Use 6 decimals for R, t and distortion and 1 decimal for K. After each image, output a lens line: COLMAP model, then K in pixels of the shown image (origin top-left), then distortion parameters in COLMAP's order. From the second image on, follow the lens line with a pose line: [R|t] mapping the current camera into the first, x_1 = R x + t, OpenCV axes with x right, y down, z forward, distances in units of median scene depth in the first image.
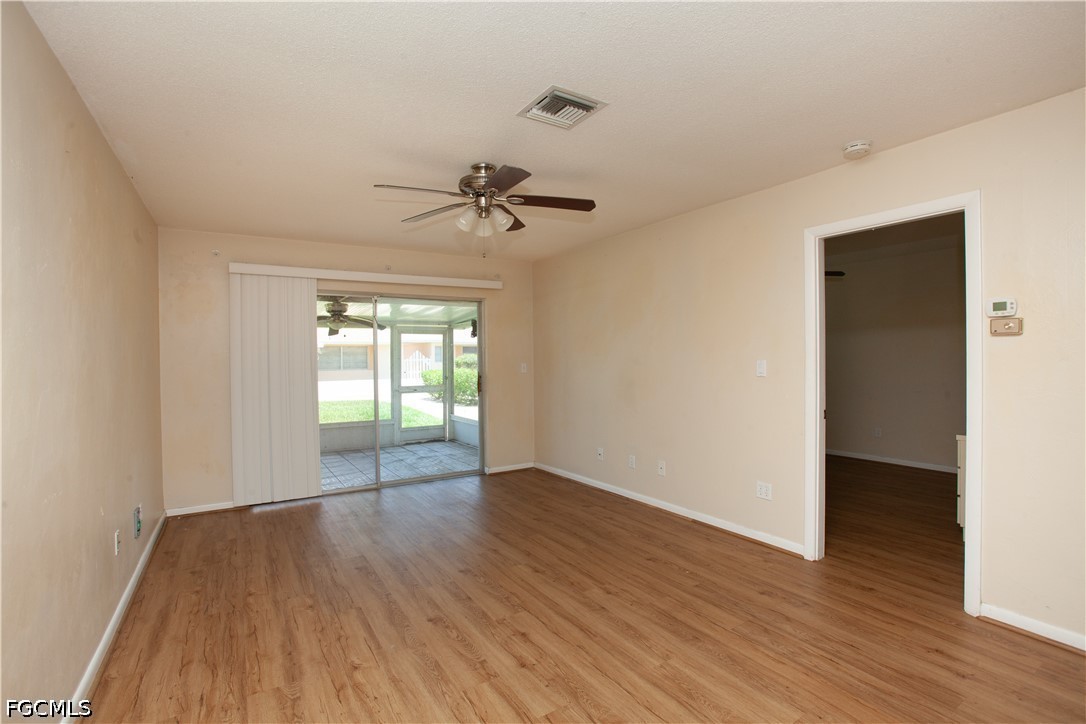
lens RADIAL K [[495.5, 0, 535.2], [0, 495.5, 360.1], [0, 0, 1]] dist [-0.076216, 0.029119]
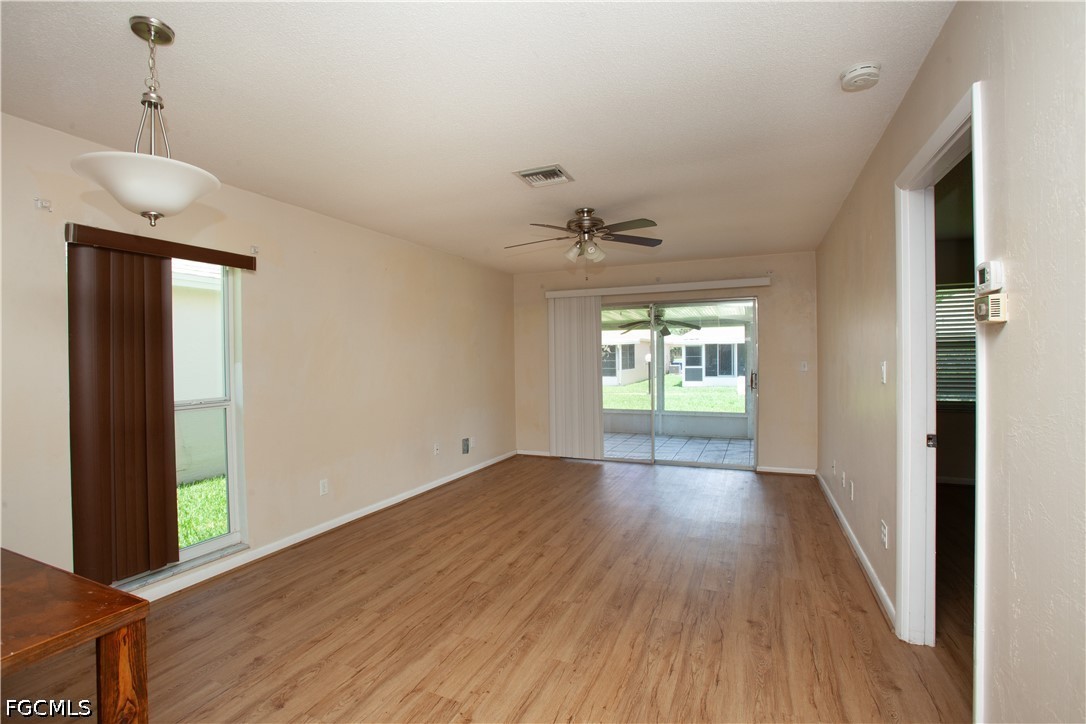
lens RADIAL K [[495.5, 0, 535.2], [0, 495.5, 360.1], [0, 0, 1]] dist [-0.076216, 0.029119]
pose [[0.560428, 0.008885, -0.828155, 0.995524], [0.001052, 0.999934, 0.011440, -0.015047], [0.828202, -0.007282, 0.560382, 0.169021]]
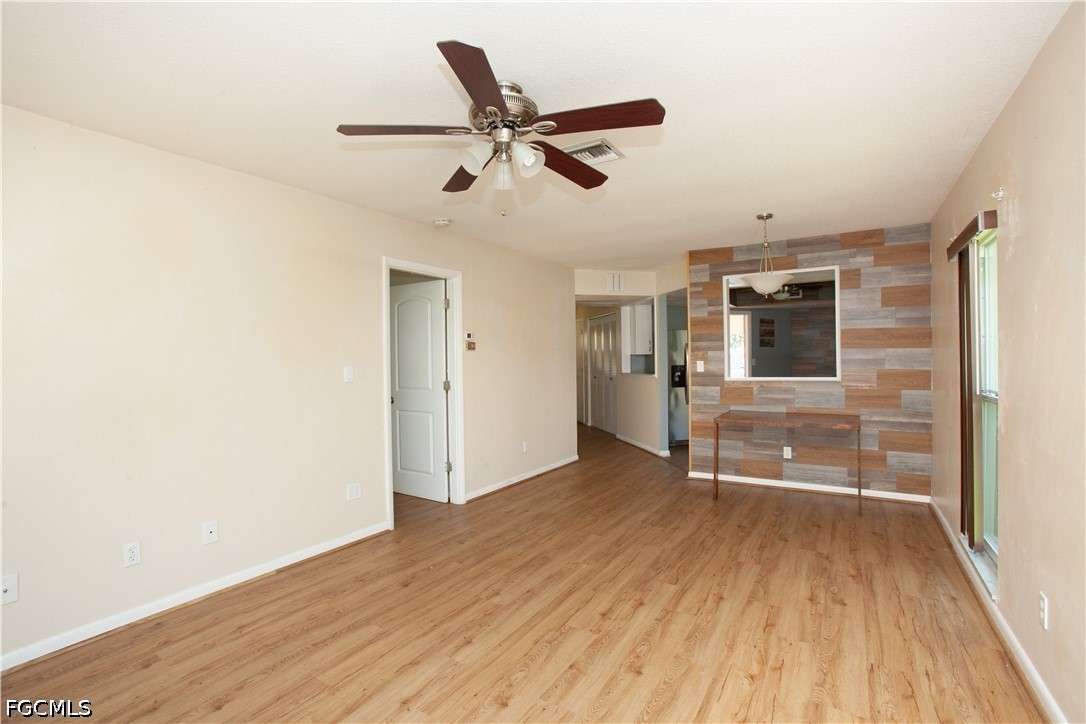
lens RADIAL K [[495.5, 0, 535.2], [0, 495.5, 360.1], [0, 0, 1]] dist [-0.076216, 0.029119]
pose [[-0.425647, 0.014047, 0.904780, -0.827264], [0.023392, 0.999716, -0.004516, 0.000070], [-0.904587, 0.019243, -0.425855, 1.389233]]
